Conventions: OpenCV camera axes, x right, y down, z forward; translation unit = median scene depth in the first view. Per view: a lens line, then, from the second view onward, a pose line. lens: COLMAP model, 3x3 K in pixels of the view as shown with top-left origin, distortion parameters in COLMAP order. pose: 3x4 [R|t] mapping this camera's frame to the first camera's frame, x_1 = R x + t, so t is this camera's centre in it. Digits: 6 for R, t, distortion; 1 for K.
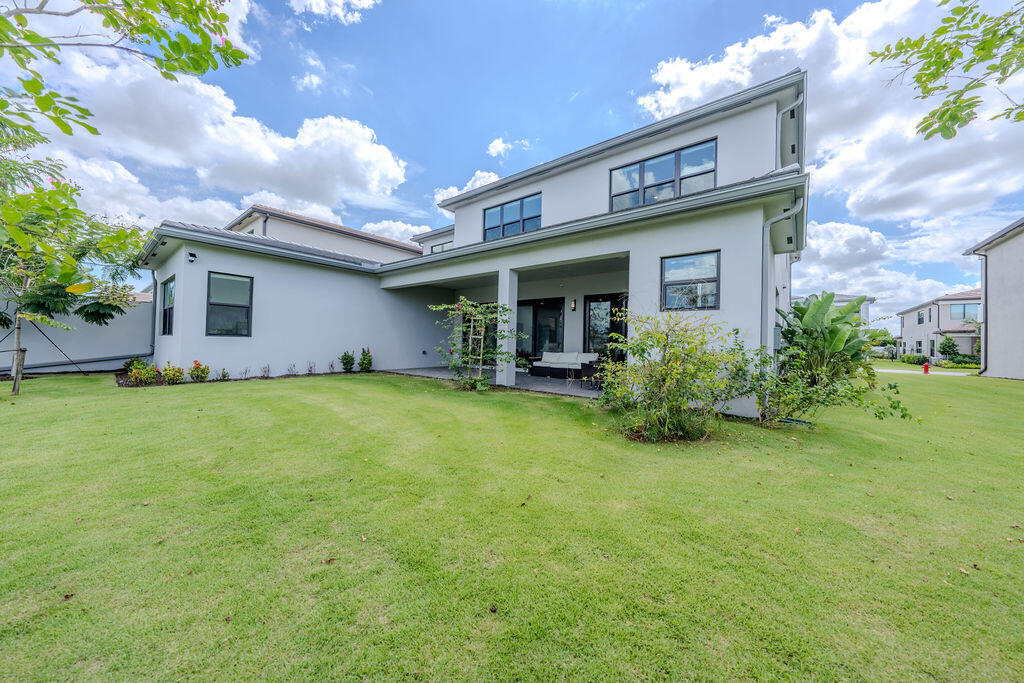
lens RADIAL K [[344.1, 0, 519.0], [0, 344.1, 342.4], [0, 0, 1]] dist [-0.002930, 0.000807]
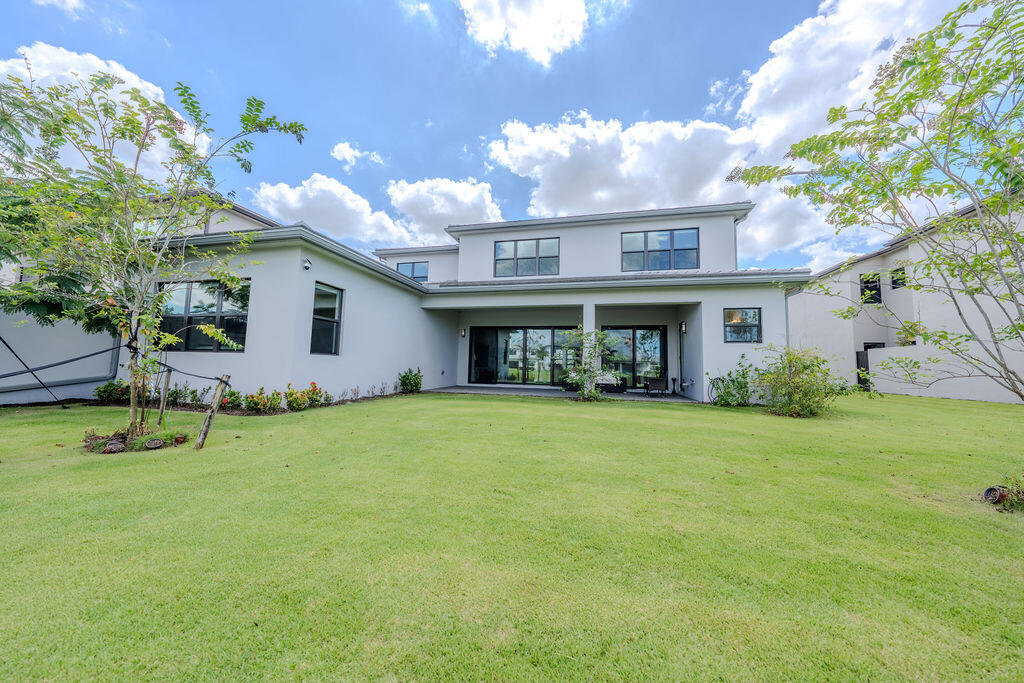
lens RADIAL K [[344.1, 0, 520.1], [0, 344.1, 339.2], [0, 0, 1]] dist [-0.002930, 0.000807]
pose [[0.898509, 0.034638, 0.437586, -0.609906], [-0.002877, 0.997325, -0.073037, 0.005912], [-0.438945, 0.064366, 0.896205, 0.001411]]
